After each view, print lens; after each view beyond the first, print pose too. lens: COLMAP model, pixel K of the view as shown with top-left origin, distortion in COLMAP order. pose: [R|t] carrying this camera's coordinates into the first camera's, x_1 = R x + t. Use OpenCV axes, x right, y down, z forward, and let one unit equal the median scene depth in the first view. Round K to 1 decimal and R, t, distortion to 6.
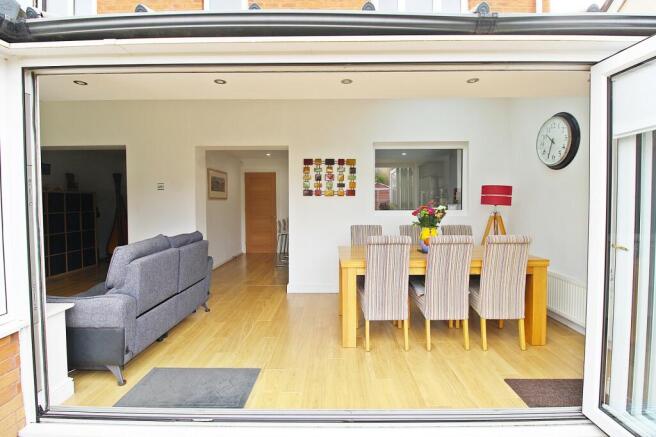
lens RADIAL K [[324.8, 0, 316.7], [0, 324.8, 218.6], [0, 0, 1]] dist [0.000771, -0.000041]
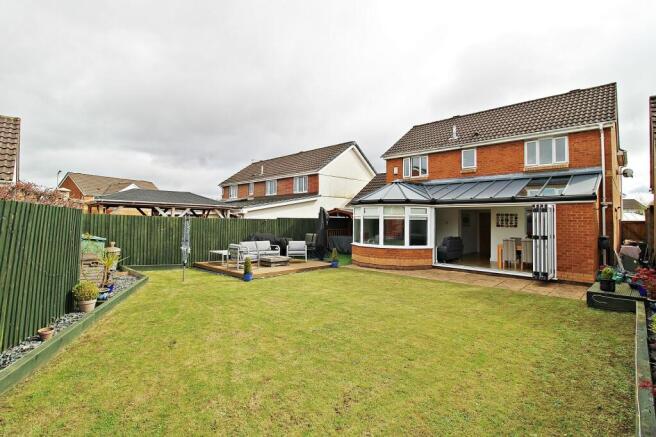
lens RADIAL K [[304.8, 0, 327.7], [0, 304.8, 210.1], [0, 0, 1]] dist [0.001674, -0.014425]
pose [[0.738706, -0.014725, -0.673867, 0.777460], [-0.036881, 0.997381, -0.062224, 0.005181], [0.673018, 0.070818, 0.736228, -2.288055]]
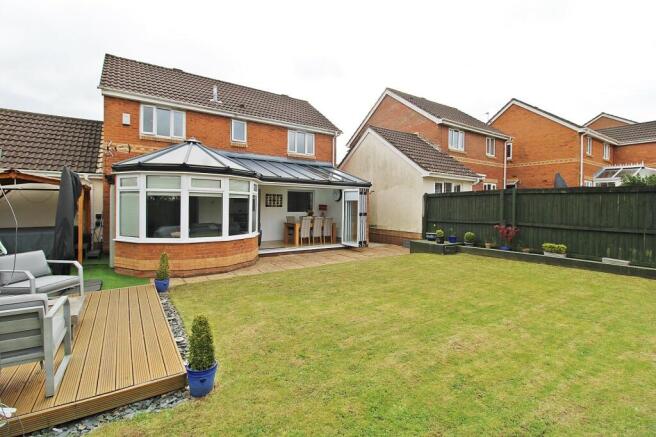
lens RADIAL K [[304.8, 0, 327.7], [0, 304.8, 210.1], [0, 0, 1]] dist [0.001674, -0.014425]
pose [[0.806015, 0.001018, 0.591895, -1.390212], [0.013238, 0.999717, -0.019745, 0.022944], [-0.591748, 0.023751, 0.805773, -1.733237]]
